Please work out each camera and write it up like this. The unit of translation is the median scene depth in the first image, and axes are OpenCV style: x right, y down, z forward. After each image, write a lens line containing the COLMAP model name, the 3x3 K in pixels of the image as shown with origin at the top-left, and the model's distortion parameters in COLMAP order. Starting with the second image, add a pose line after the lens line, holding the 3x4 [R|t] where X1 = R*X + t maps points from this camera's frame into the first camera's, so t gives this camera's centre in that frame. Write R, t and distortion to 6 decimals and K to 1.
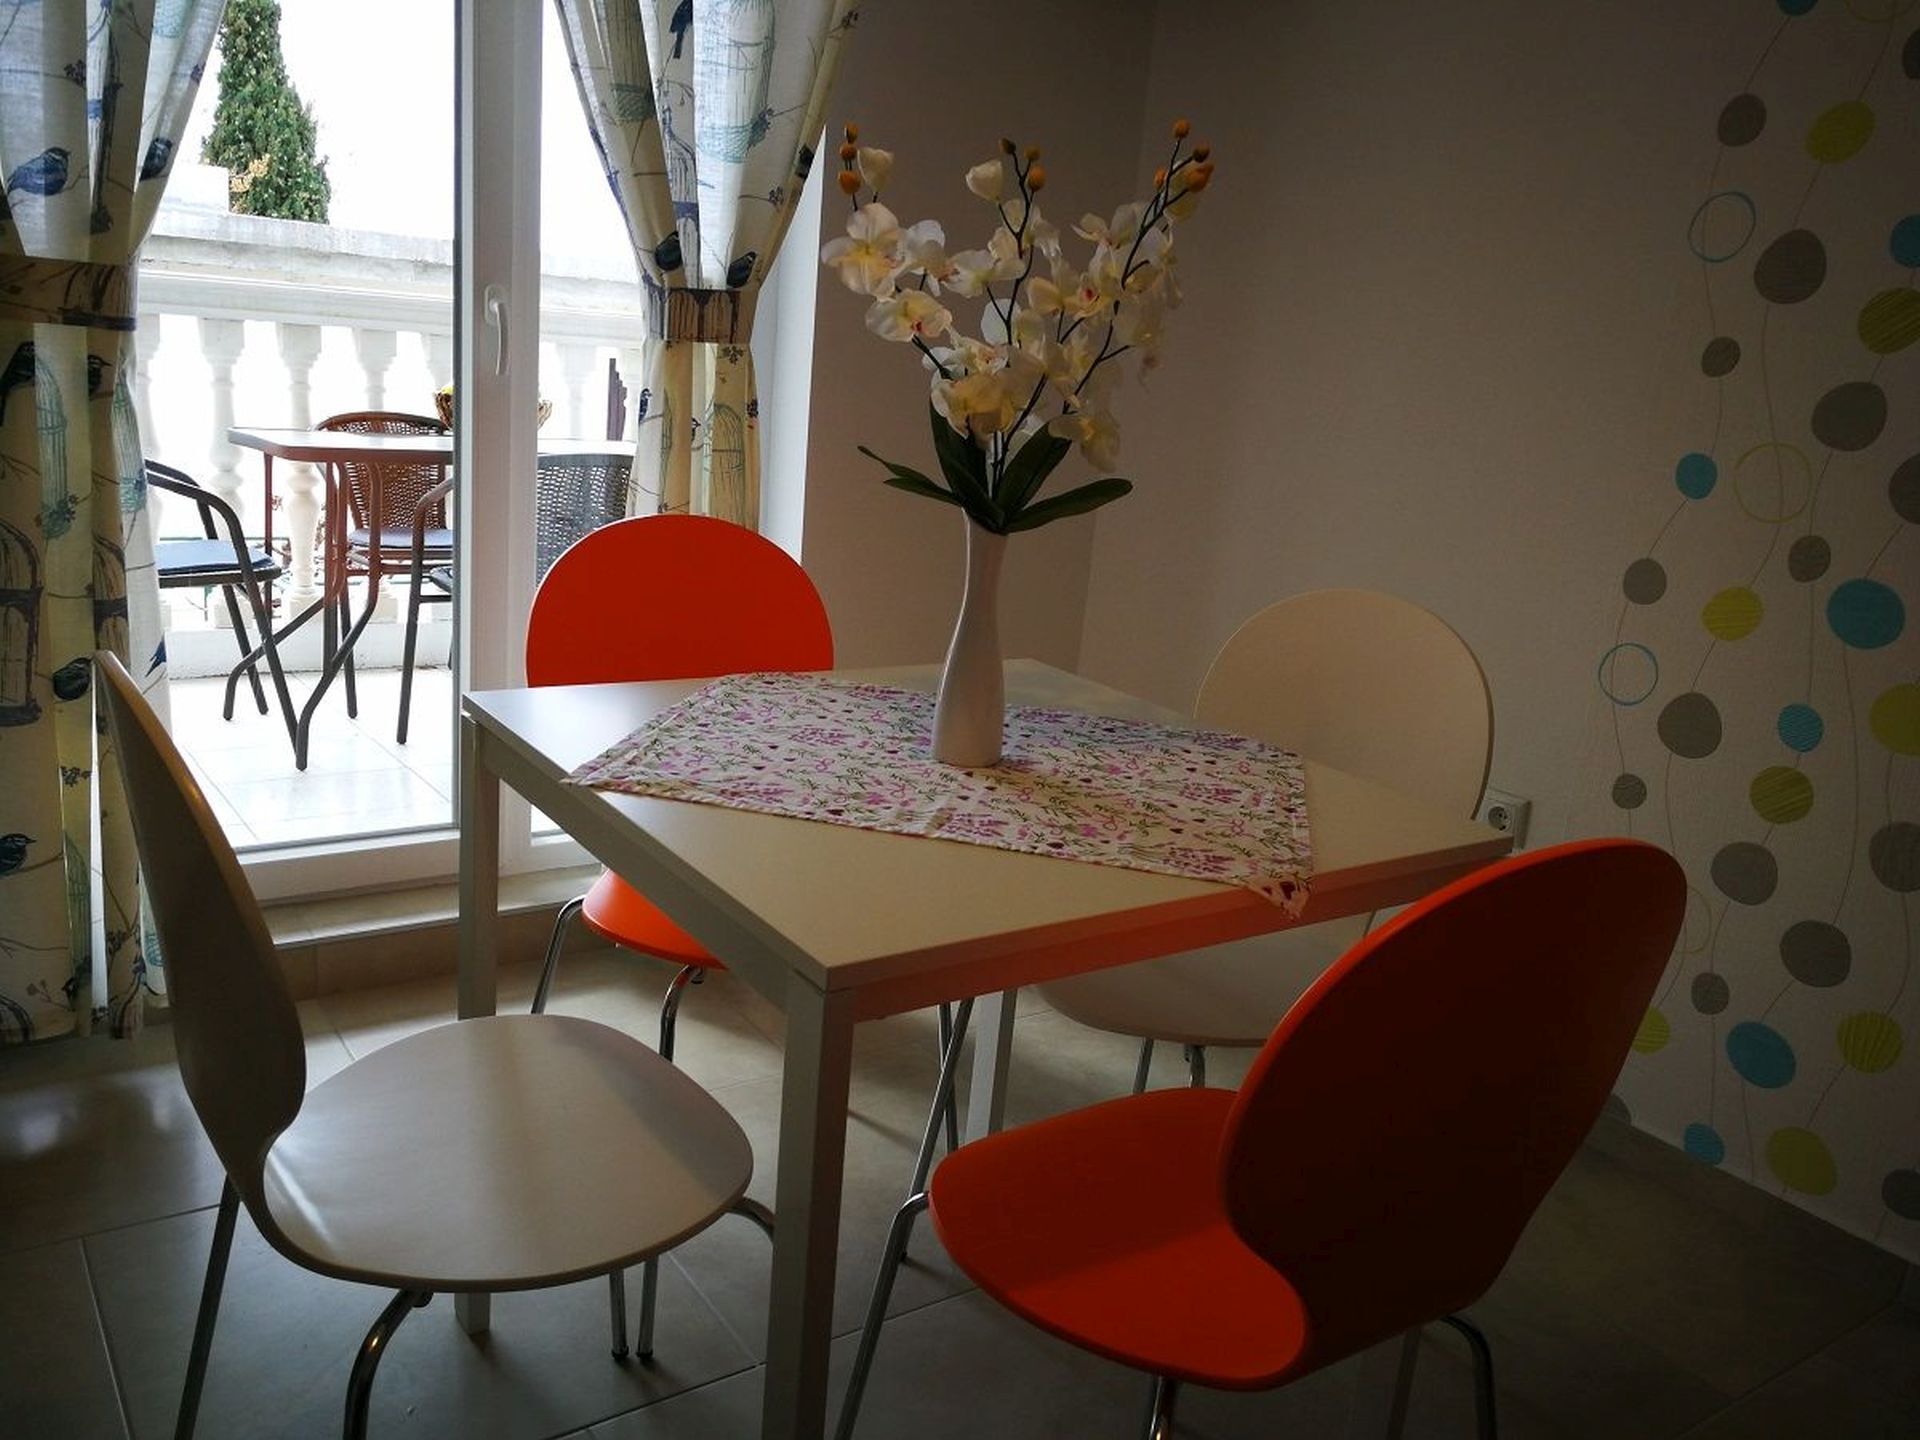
lens RADIAL K [[1527.1, 0, 962.9], [0, 1527.1, 714.9], [0, 0, 1]] dist [0.005060, -0.026429]
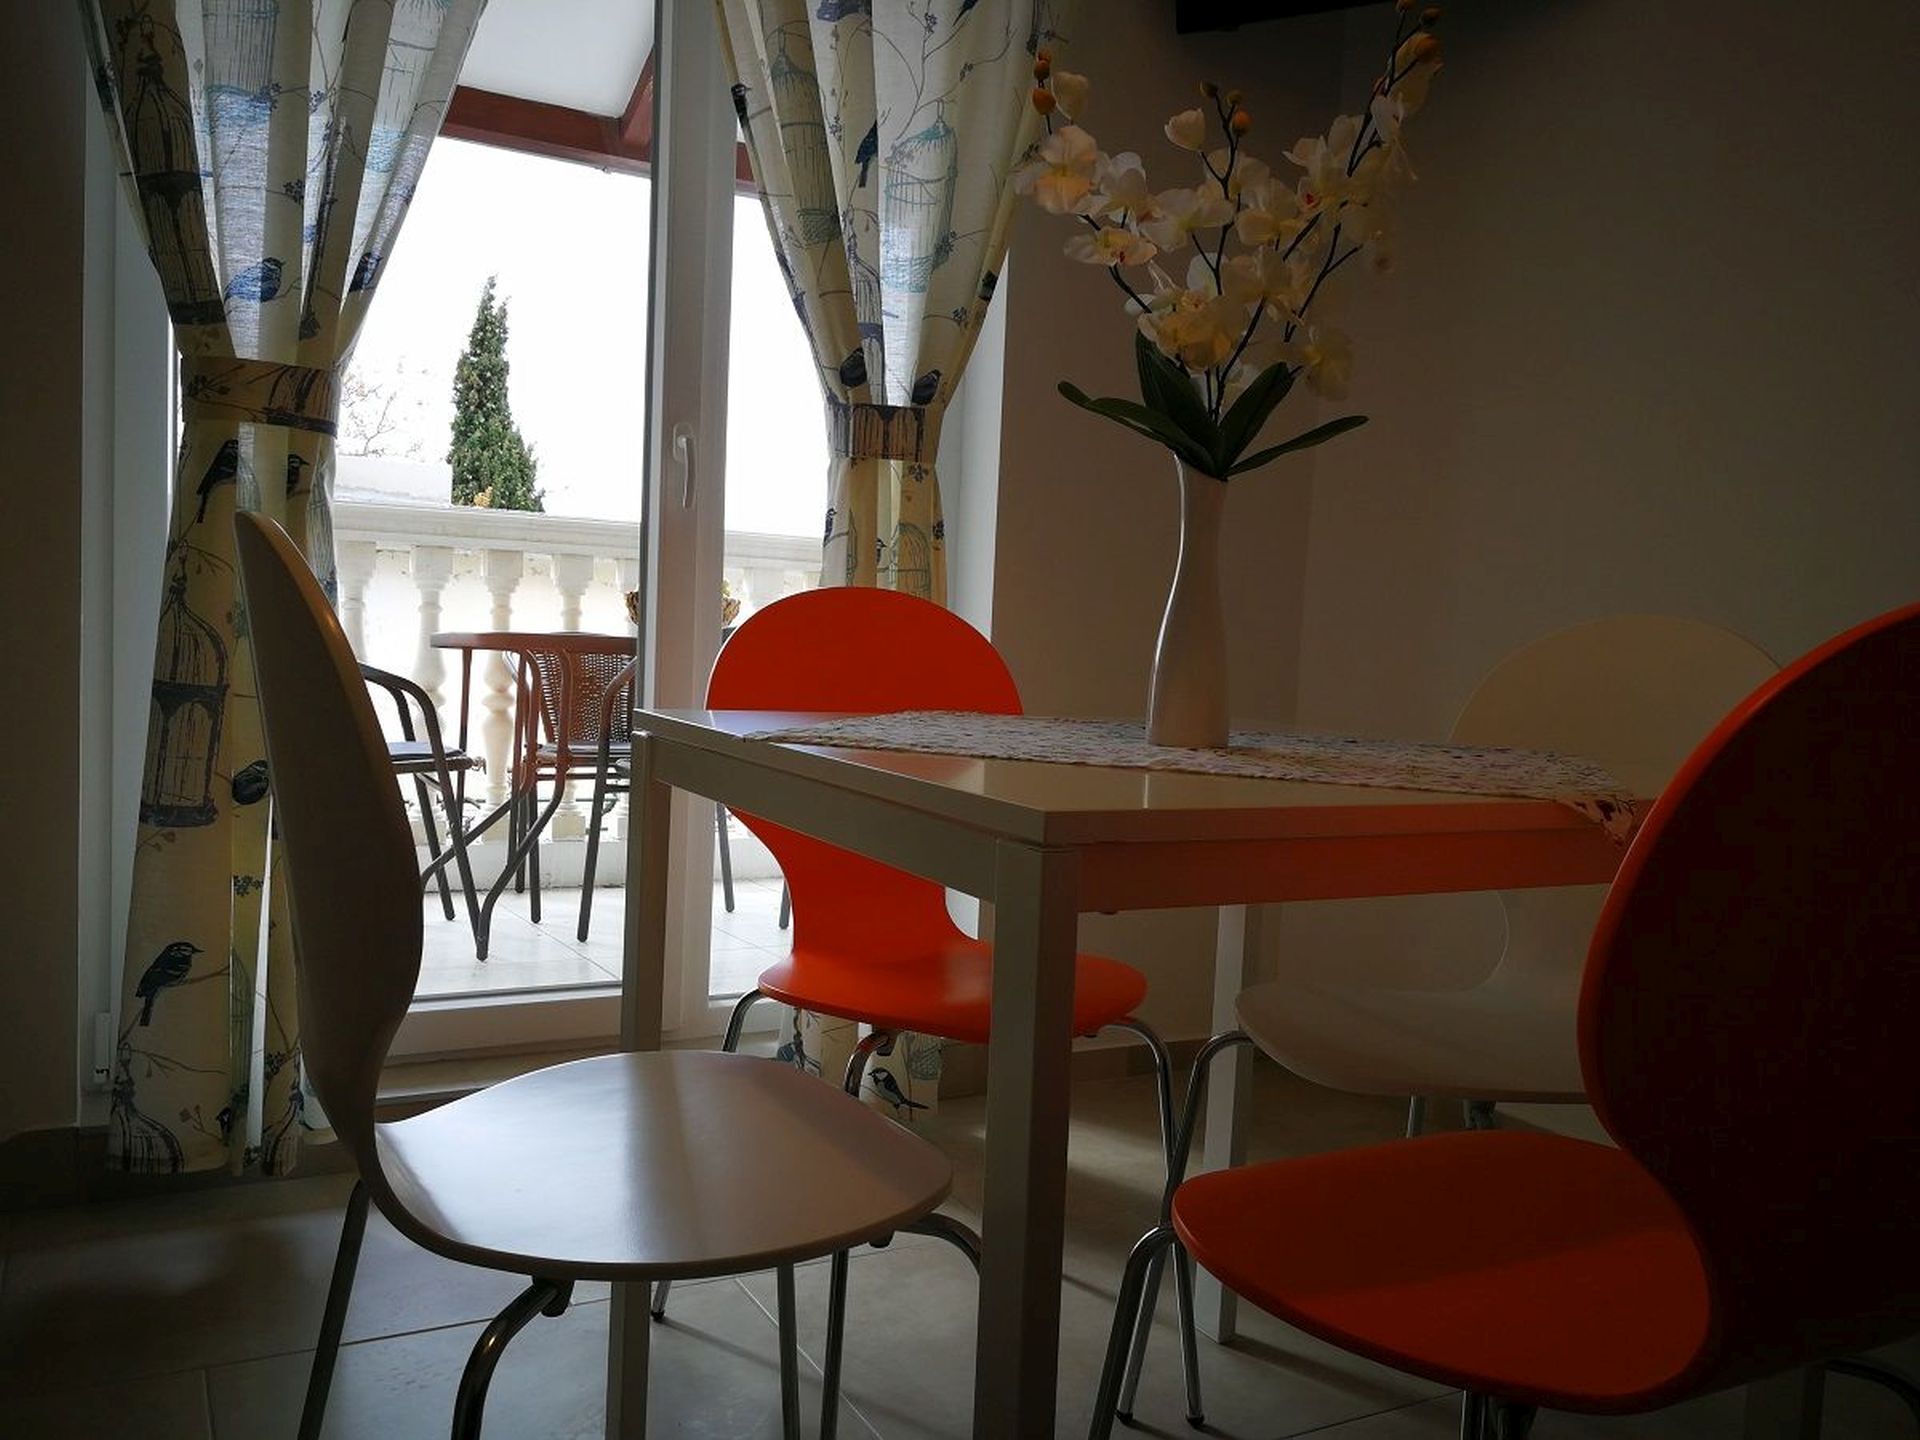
lens RADIAL K [[1527.1, 0, 954.5], [0, 1527.1, 723.4], [0, 0, 1]] dist [0.005060, -0.026429]
pose [[0.992220, -0.033564, -0.119887, -0.018046], [0.009723, 0.980923, -0.194155, 0.130318], [0.124117, 0.191479, 0.973617, 0.094465]]
